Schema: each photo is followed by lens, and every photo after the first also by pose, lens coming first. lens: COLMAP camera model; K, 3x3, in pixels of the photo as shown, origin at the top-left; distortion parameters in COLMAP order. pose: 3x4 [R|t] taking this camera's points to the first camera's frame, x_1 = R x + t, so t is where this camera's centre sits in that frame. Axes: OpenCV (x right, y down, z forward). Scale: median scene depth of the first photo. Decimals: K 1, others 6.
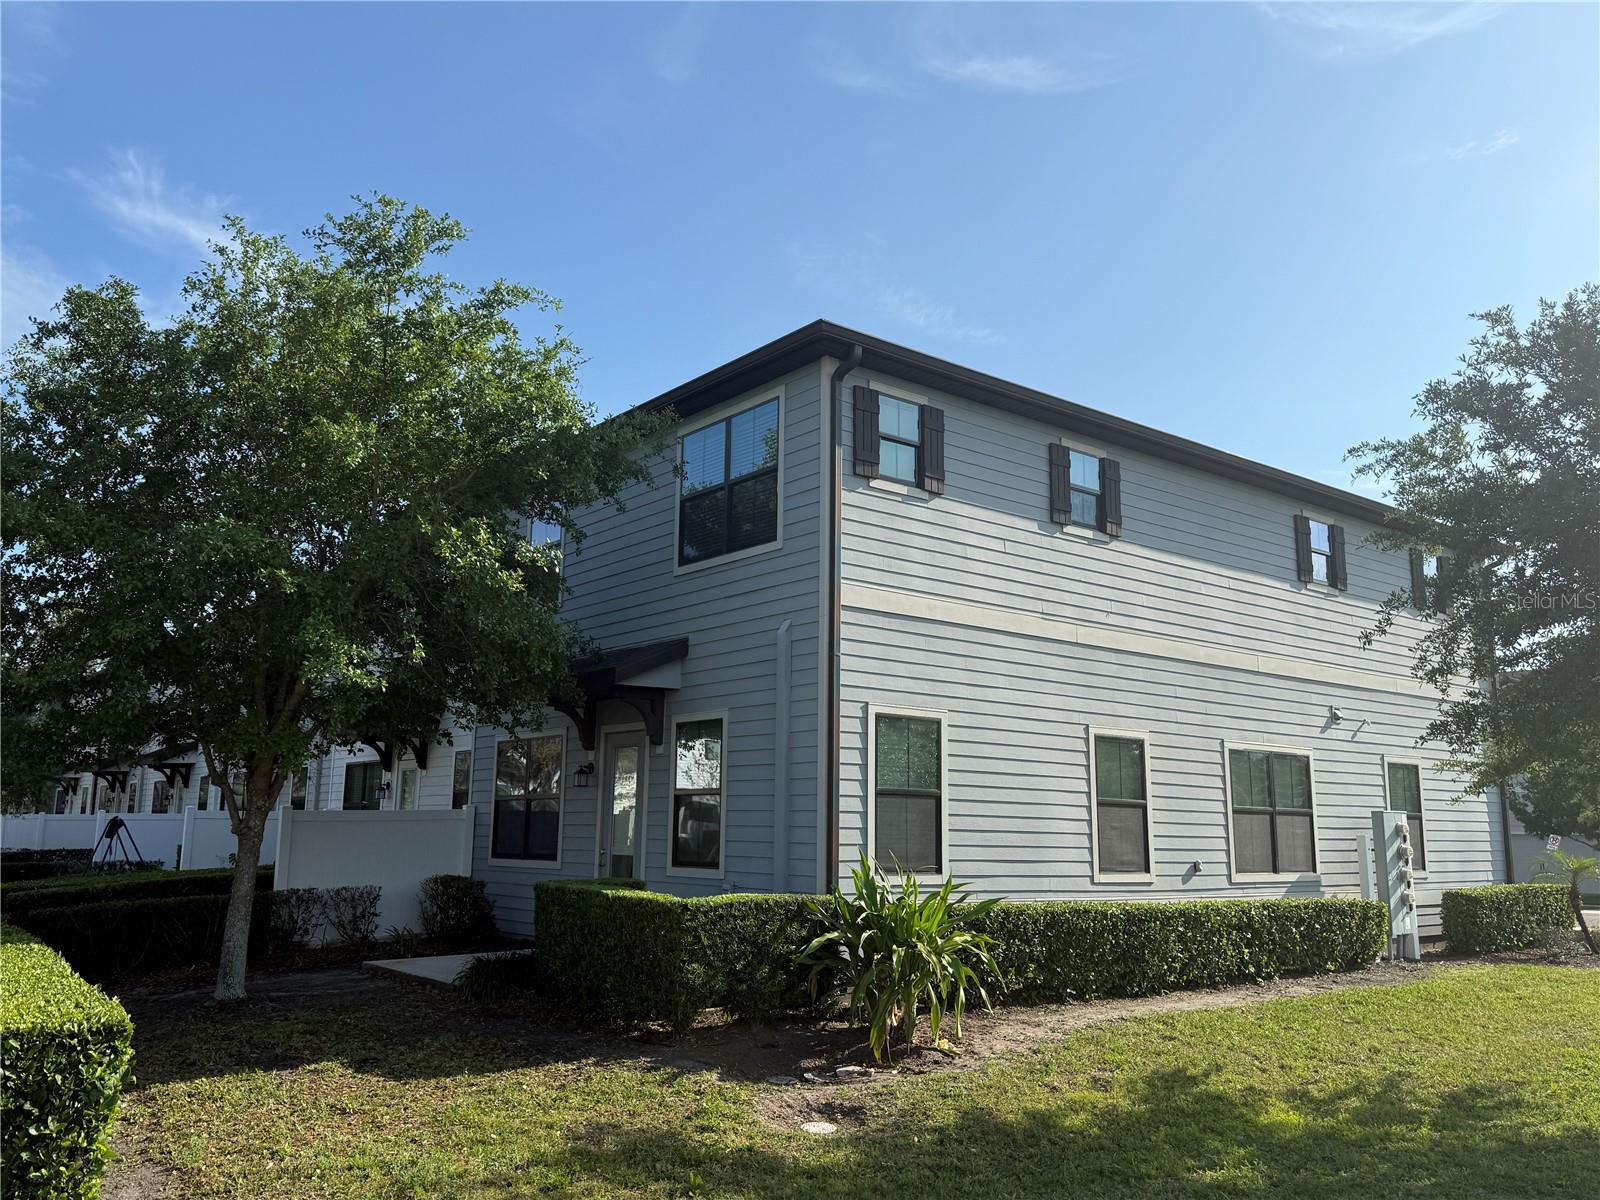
lens RADIAL K [[1289.1, 0, 817.5], [0, 1289.1, 593.5], [0, 0, 1]] dist [0.116361, -0.203934]
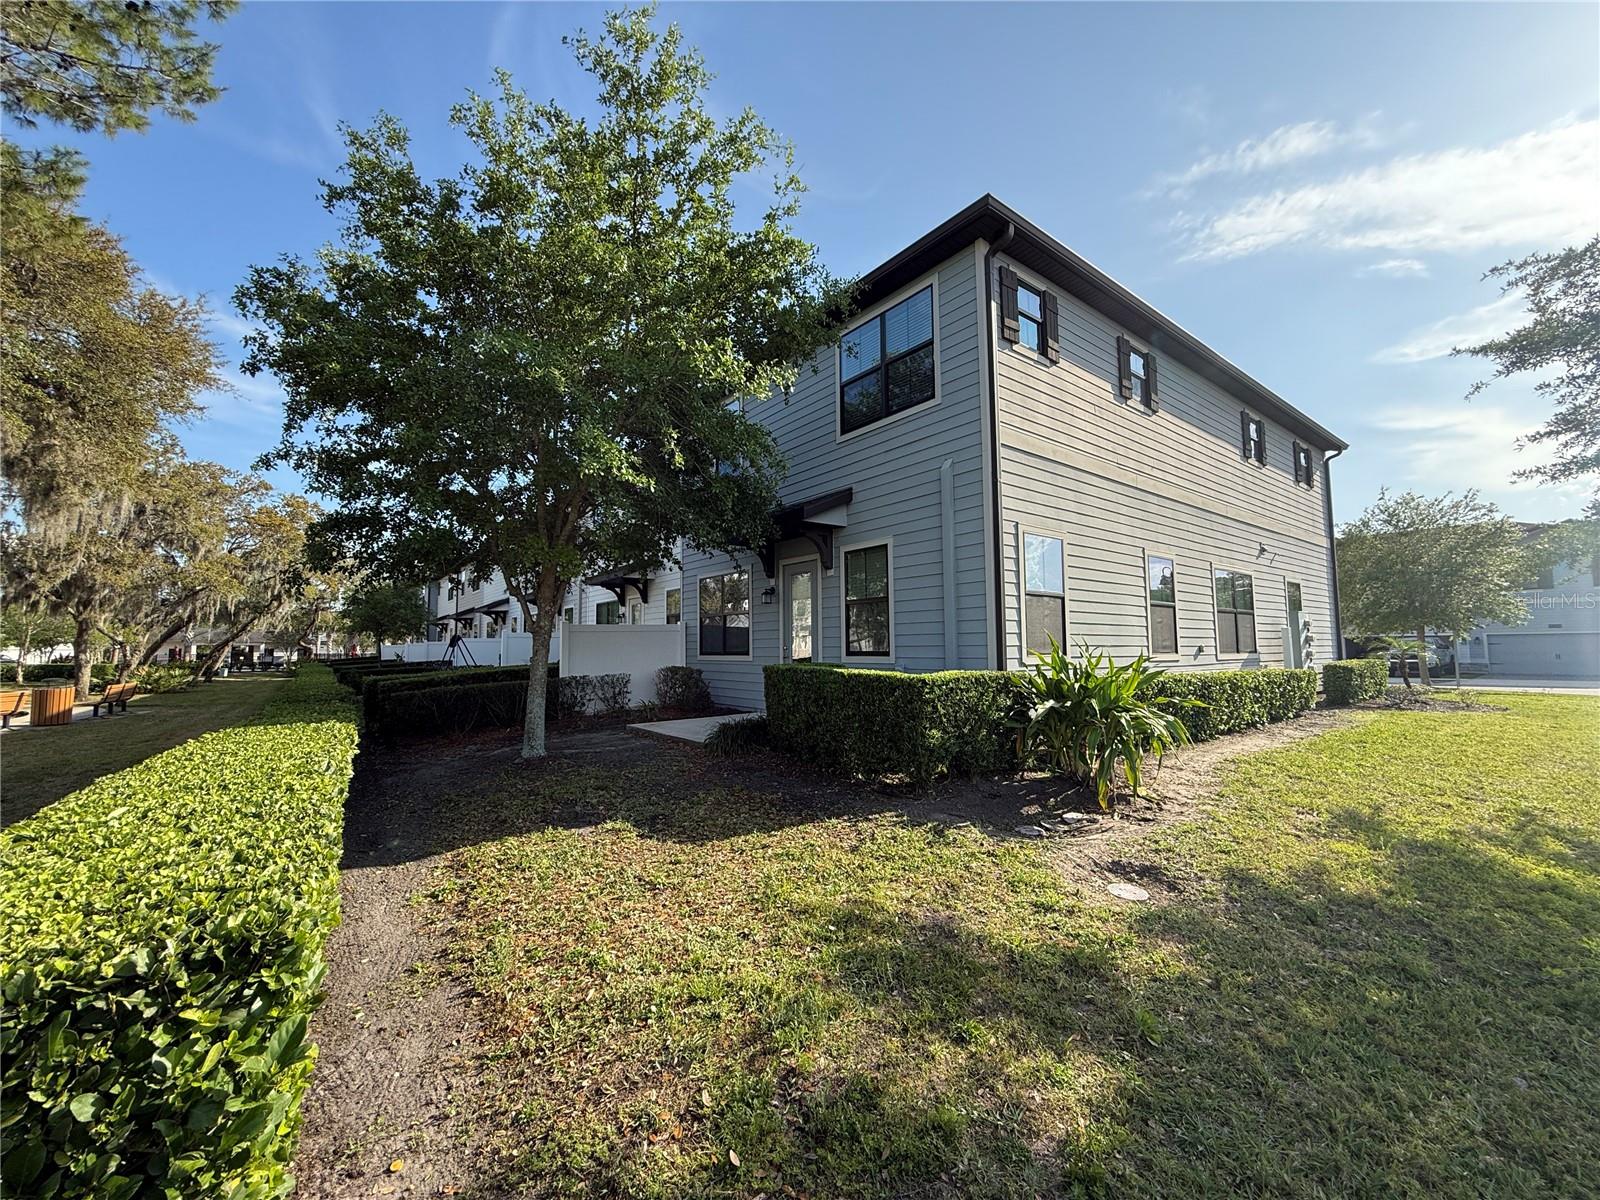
lens RADIAL K [[640.4, 0, 800.0], [0, 640.4, 600.0], [0, 0, 1]] dist [-0.001115, -0.000376]
pose [[0.999600, -0.020519, -0.019464, -0.154105], [0.022367, 0.994729, 0.100070, 0.088479], [0.017308, -0.100466, 0.994790, 0.353773]]
